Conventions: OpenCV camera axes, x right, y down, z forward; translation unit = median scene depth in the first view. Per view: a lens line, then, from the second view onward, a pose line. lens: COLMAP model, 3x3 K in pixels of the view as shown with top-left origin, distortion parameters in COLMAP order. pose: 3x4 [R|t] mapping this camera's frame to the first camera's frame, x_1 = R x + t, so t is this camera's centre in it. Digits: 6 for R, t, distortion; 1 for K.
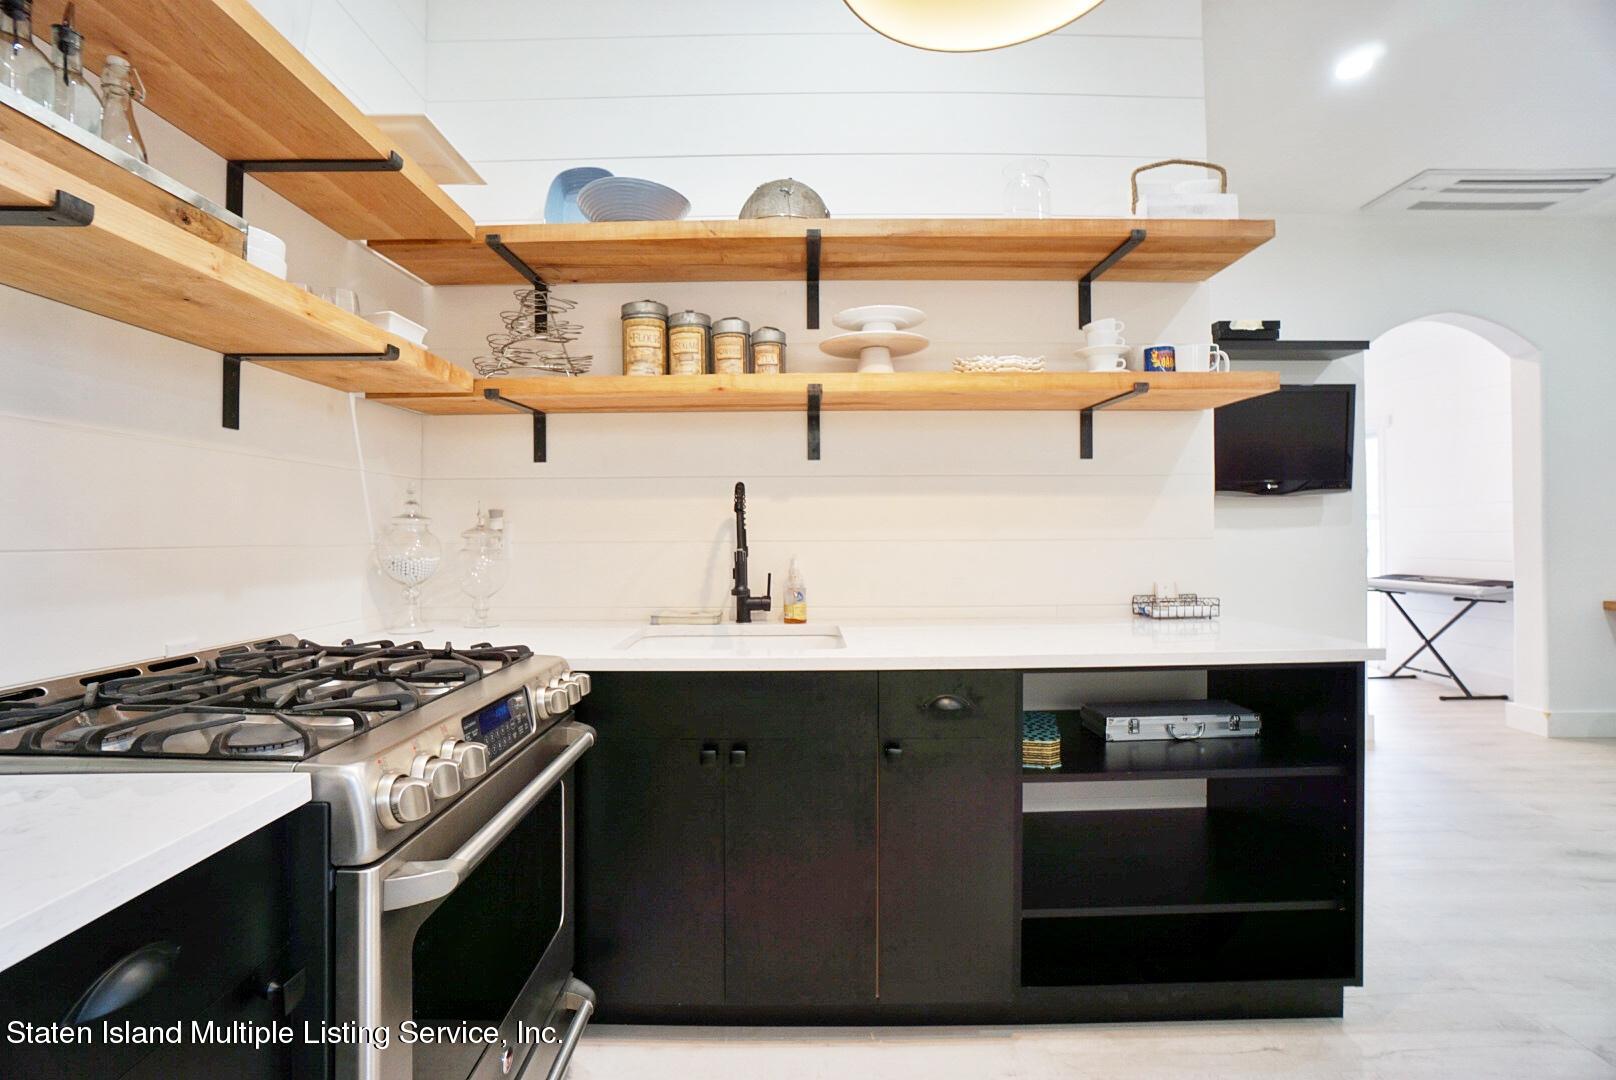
lens RADIAL K [[710.4, 0, 798.6], [0, 710.4, 533.9], [0, 0, 1]] dist [-0.066660, 0.024777]
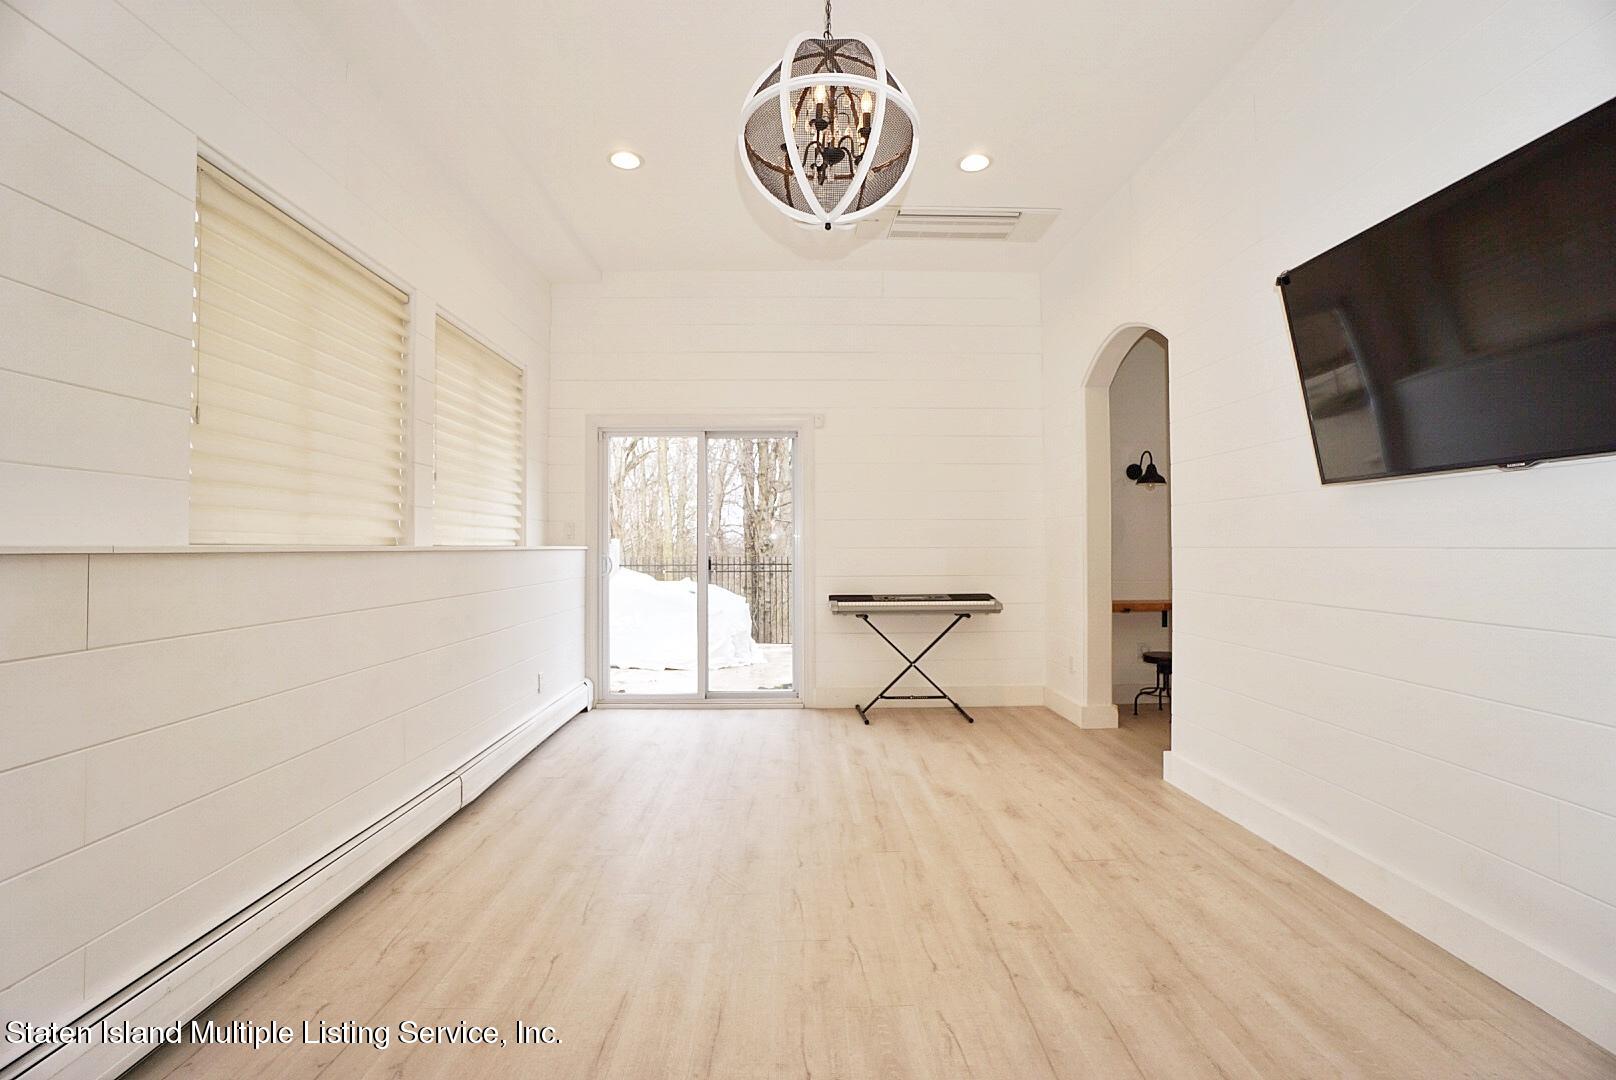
lens RADIAL K [[710.4, 0, 798.6], [0, 710.4, 533.9], [0, 0, 1]] dist [-0.066660, 0.024777]
pose [[-0.017575, 0.025705, 0.999515, -0.052385], [0.001785, 0.999669, -0.025677, 0.002976], [-0.999844, 0.001333, -0.017616, 1.129359]]
